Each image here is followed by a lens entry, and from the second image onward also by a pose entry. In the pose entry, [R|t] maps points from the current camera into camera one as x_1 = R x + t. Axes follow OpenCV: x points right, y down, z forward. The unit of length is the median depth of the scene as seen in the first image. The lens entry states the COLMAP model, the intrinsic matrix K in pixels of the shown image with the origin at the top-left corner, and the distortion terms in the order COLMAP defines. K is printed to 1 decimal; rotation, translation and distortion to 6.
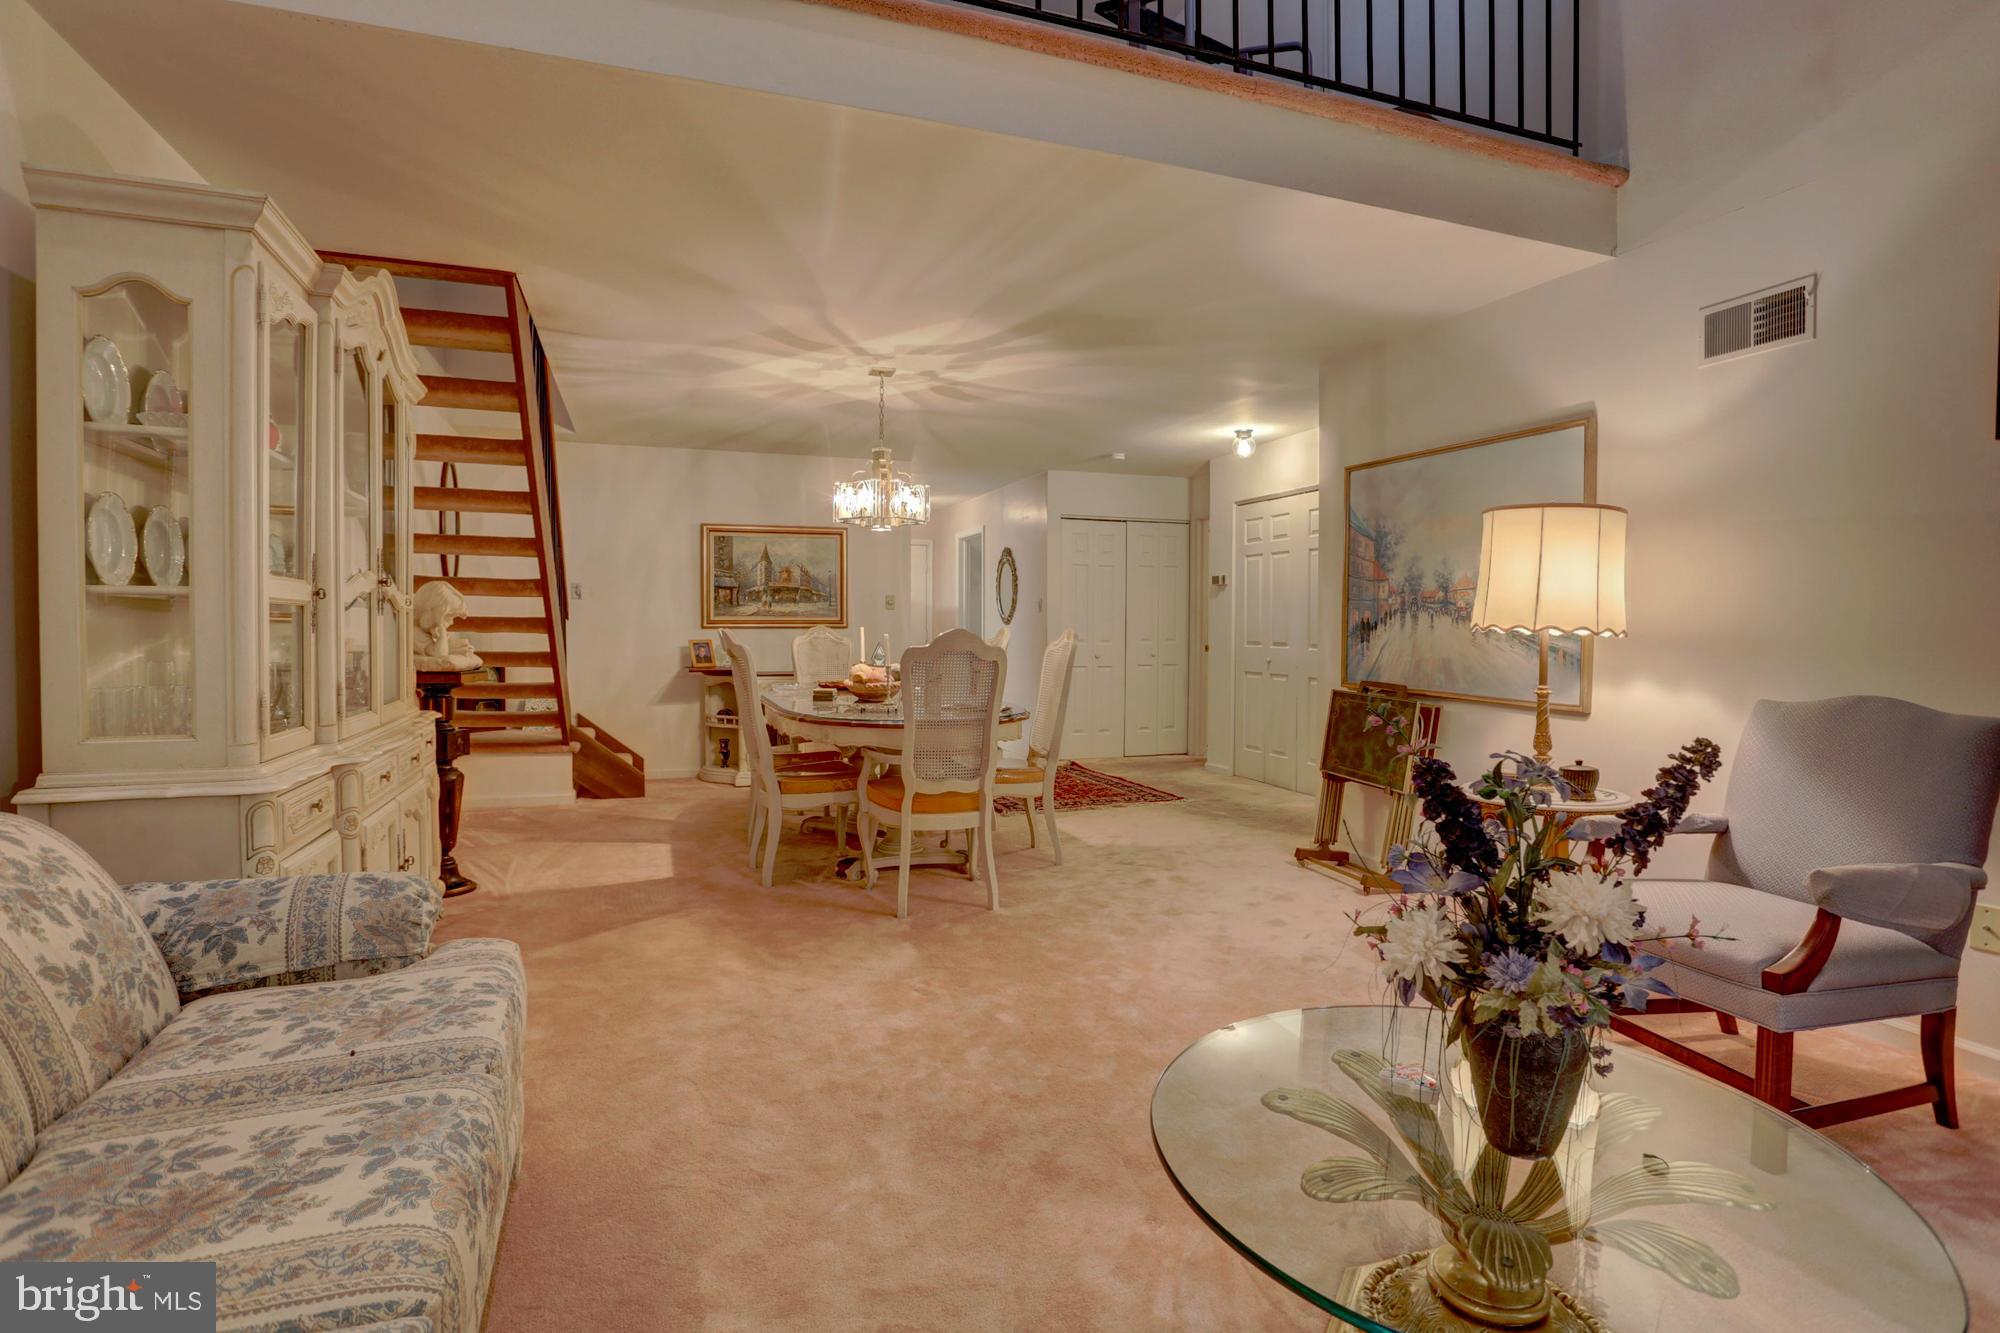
lens RADIAL K [[1027.9, 0, 1081.2], [0, 1027.9, 656.1], [0, 0, 1]] dist [-0.088126, 0.036375]
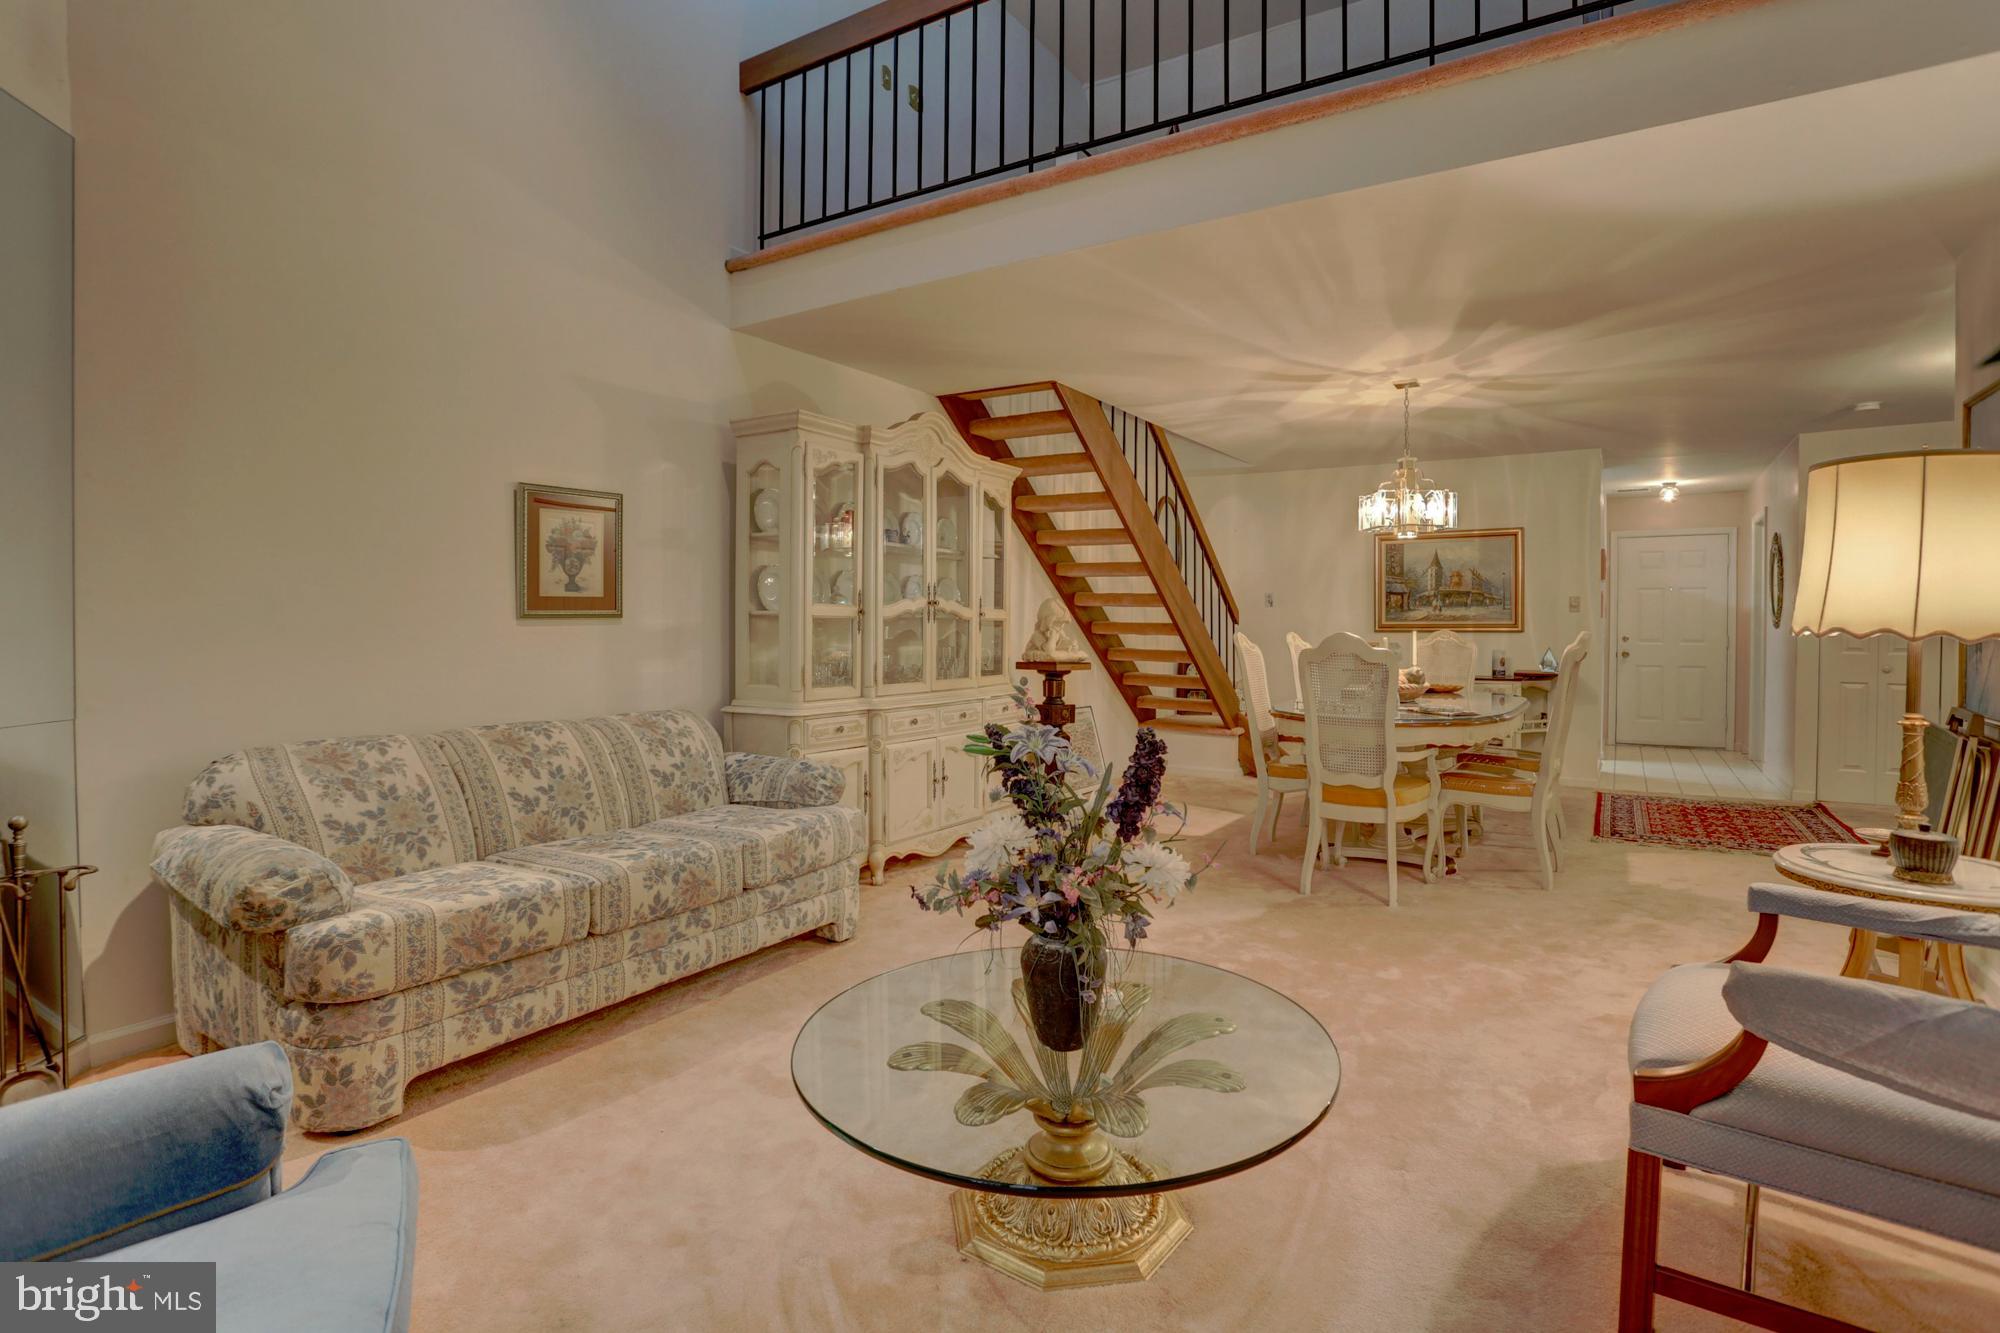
lens RADIAL K [[1097.5, 0, 1001.5], [0, 1097.5, 642.4], [0, 0, 1]] dist [-0.081433, 0.021837]
pose [[0.560133, 0.006498, -0.828378, 0.489799], [-0.021702, 0.999741, -0.006832, -0.000465], [0.828119, 0.021804, 0.560129, 0.051155]]
